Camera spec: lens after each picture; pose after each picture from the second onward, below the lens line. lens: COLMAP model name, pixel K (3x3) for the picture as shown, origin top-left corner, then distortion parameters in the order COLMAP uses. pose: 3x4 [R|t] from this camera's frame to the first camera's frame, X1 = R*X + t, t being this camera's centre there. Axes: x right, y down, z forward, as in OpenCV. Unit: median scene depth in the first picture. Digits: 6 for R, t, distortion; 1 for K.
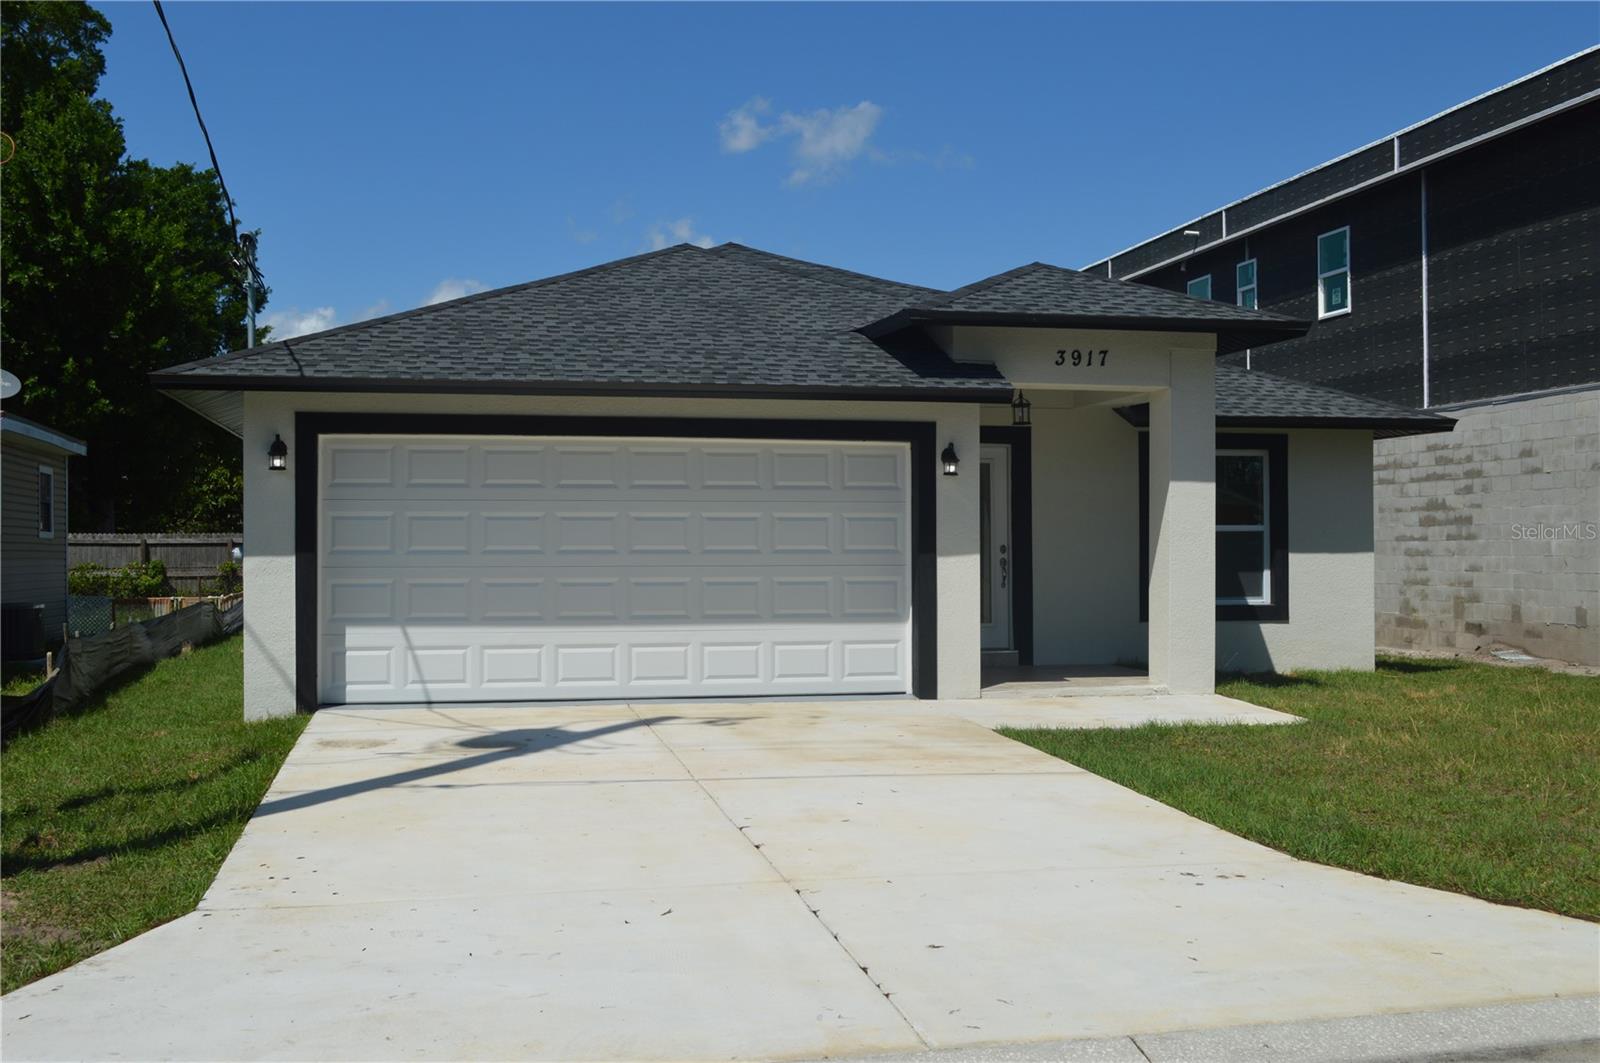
lens RADIAL K [[1662.6, 0, 800.0], [0, 1662.6, 531.5], [0, 0, 1]] dist [-0.066783, 0.010799]
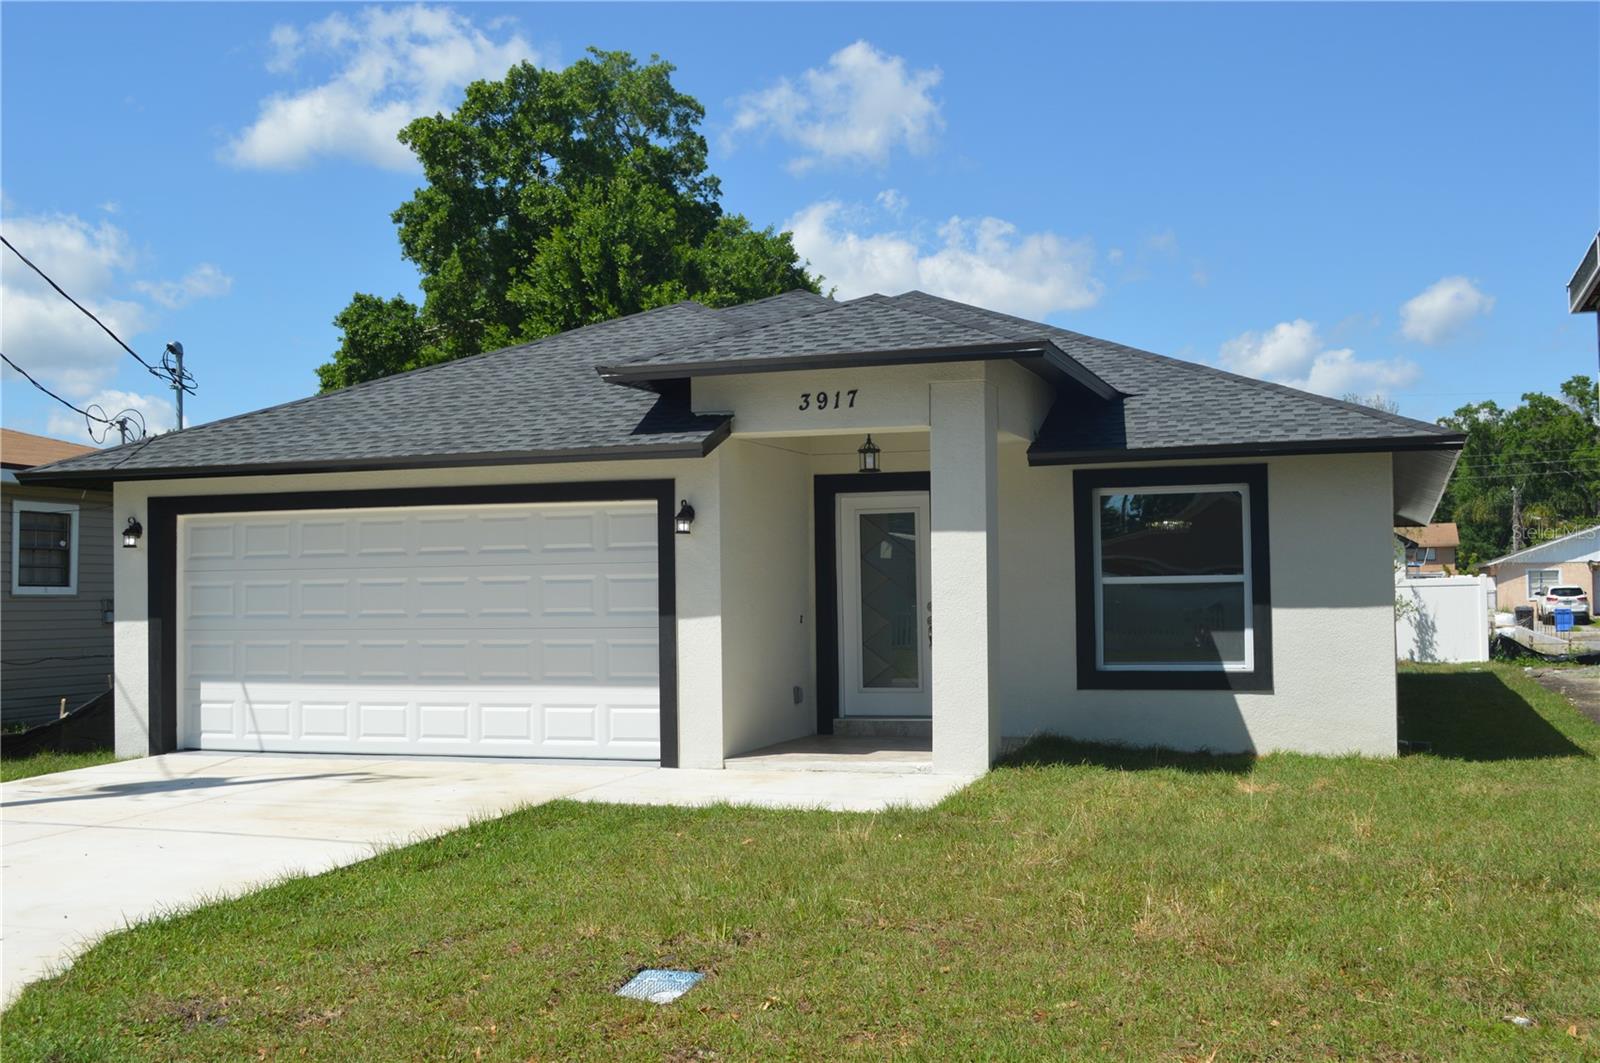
lens RADIAL K [[1778.8, 0, 800.0], [0, 1778.8, 531.5], [0, 0, 1]] dist [-0.061975, -0.023041]
pose [[0.856790, -0.028323, -0.514886, 0.659016], [0.016720, 0.999491, -0.027157, -0.006109], [0.515394, 0.014659, 0.856828, 0.153717]]
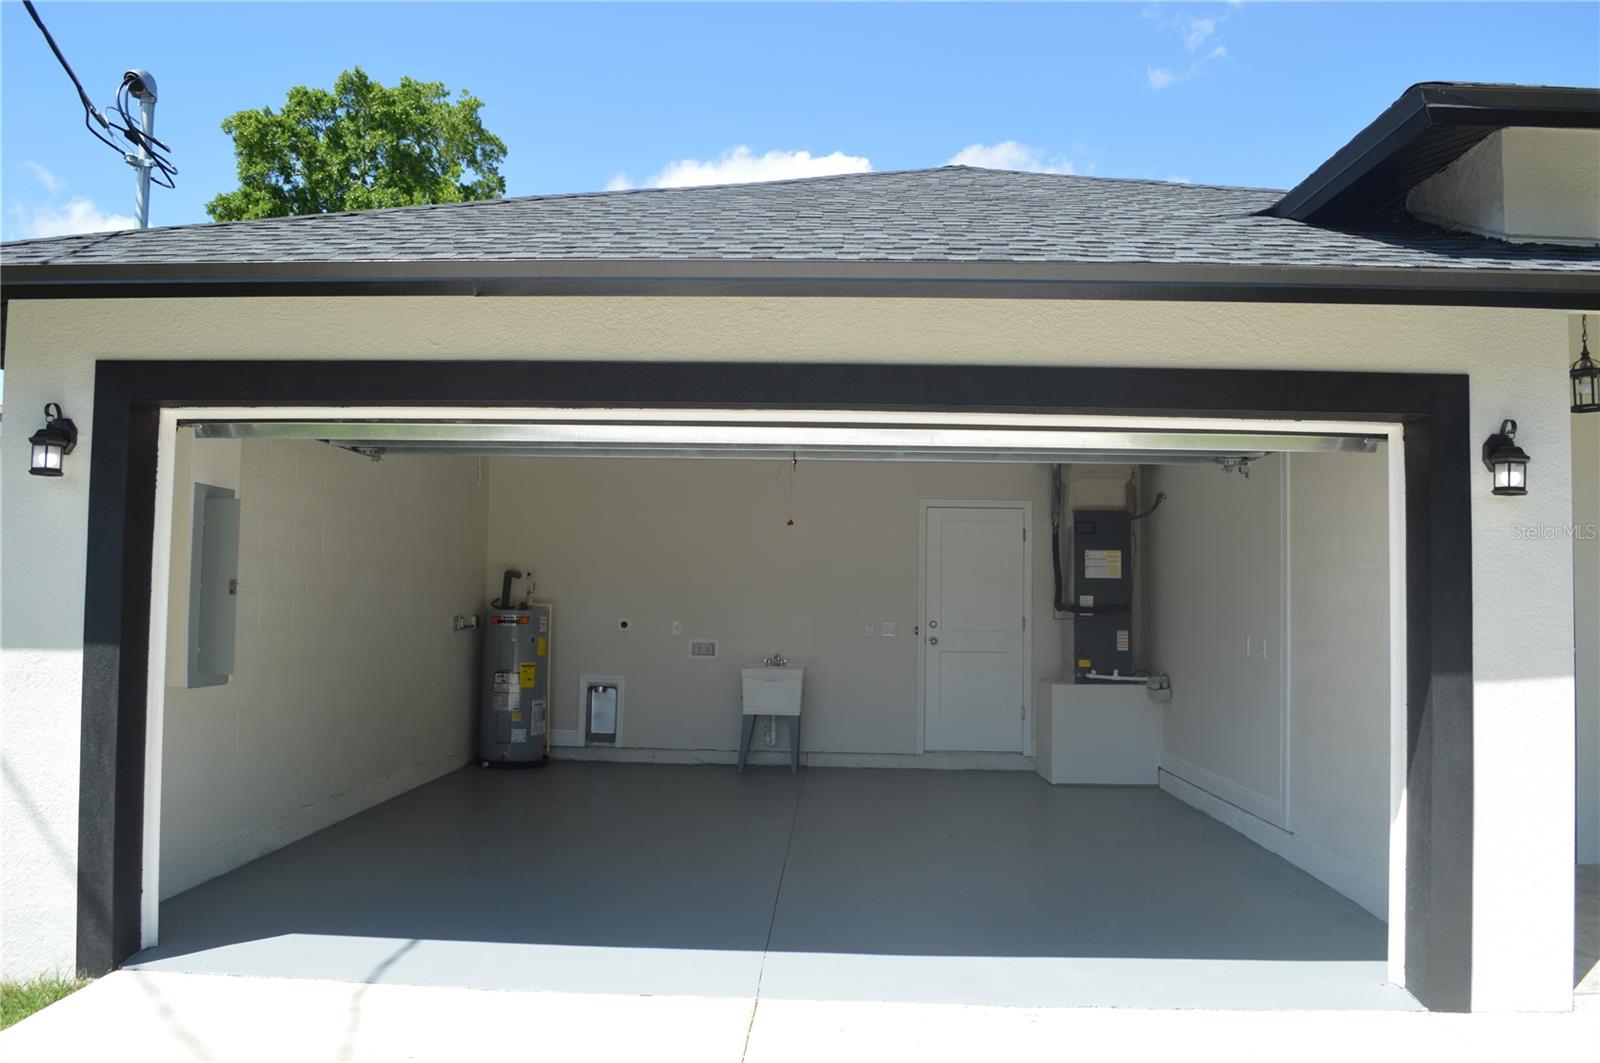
lens RADIAL K [[1276.5, 0, 800.0], [0, 1276.5, 531.5], [0, 0, 1]] dist [-0.089329, 0.001665]
pose [[0.969269, 0.003403, -0.245980, -0.008506], [-0.015285, 0.998805, -0.046412, -0.006375], [0.245529, 0.048745, 0.968163, 0.627139]]
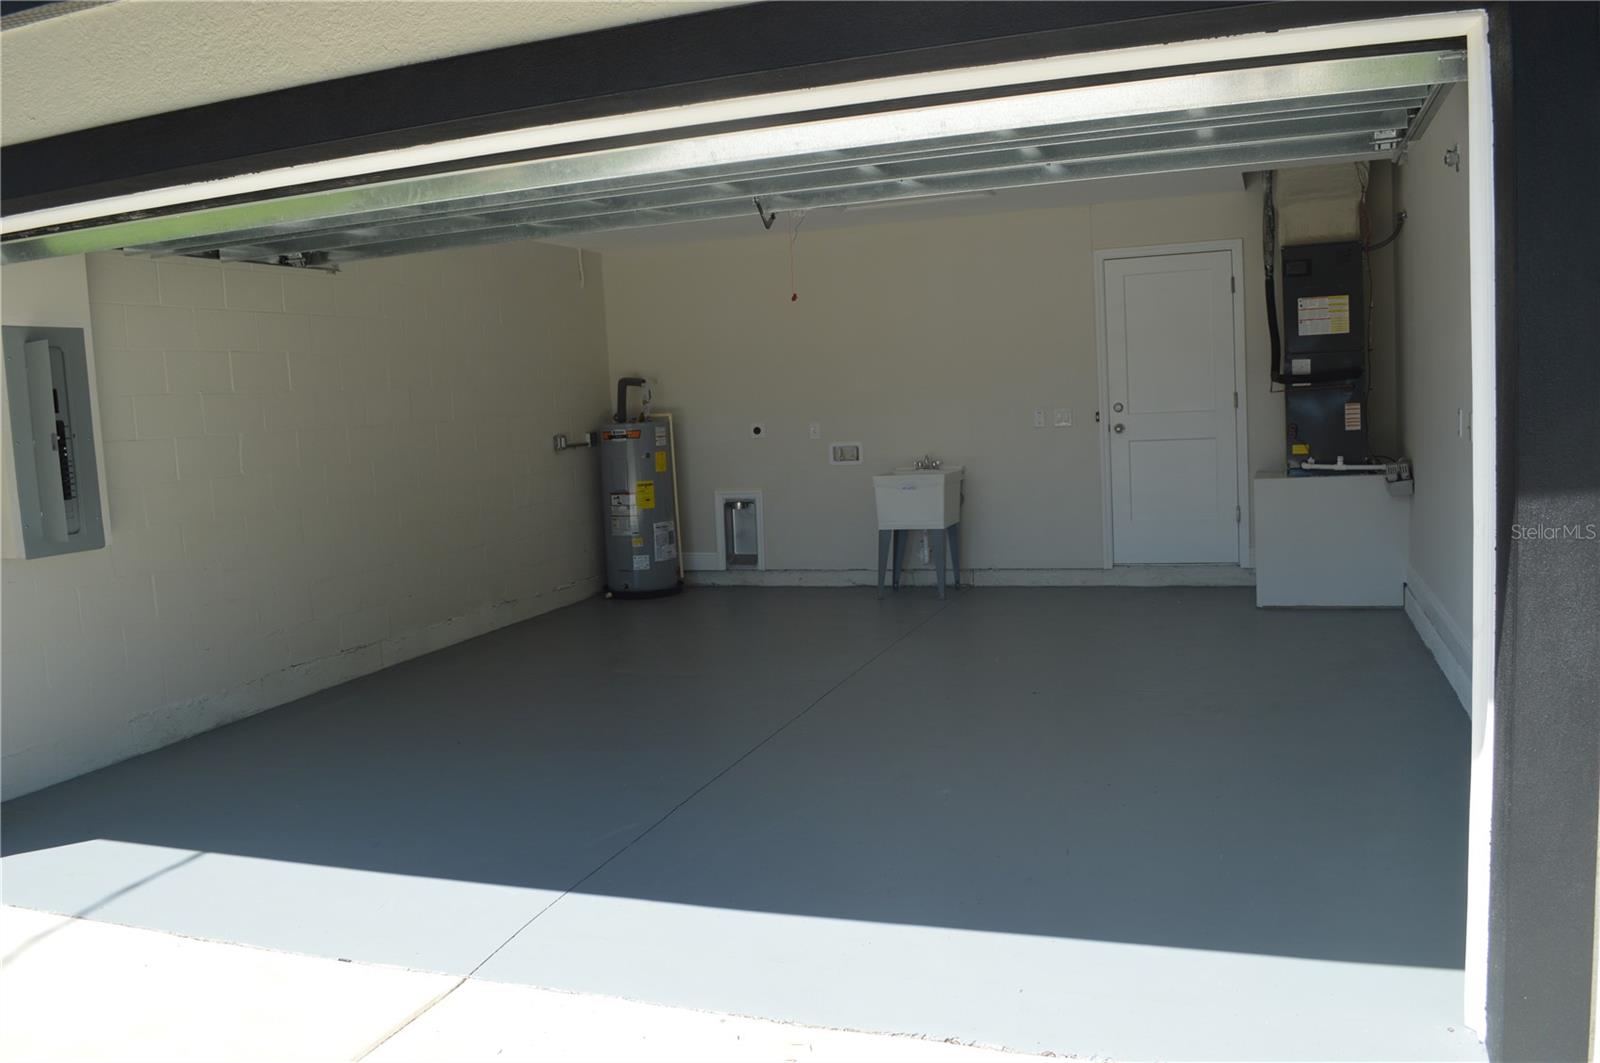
lens RADIAL K [[1276.5, 0, 800.0], [0, 1276.5, 531.5], [0, 0, 1]] dist [-0.089329, 0.001665]
pose [[0.842723, 0.012025, -0.538212, 0.076482], [0.058441, 0.991799, 0.113665, -0.006575], [0.535165, -0.127242, 0.835109, 0.787579]]
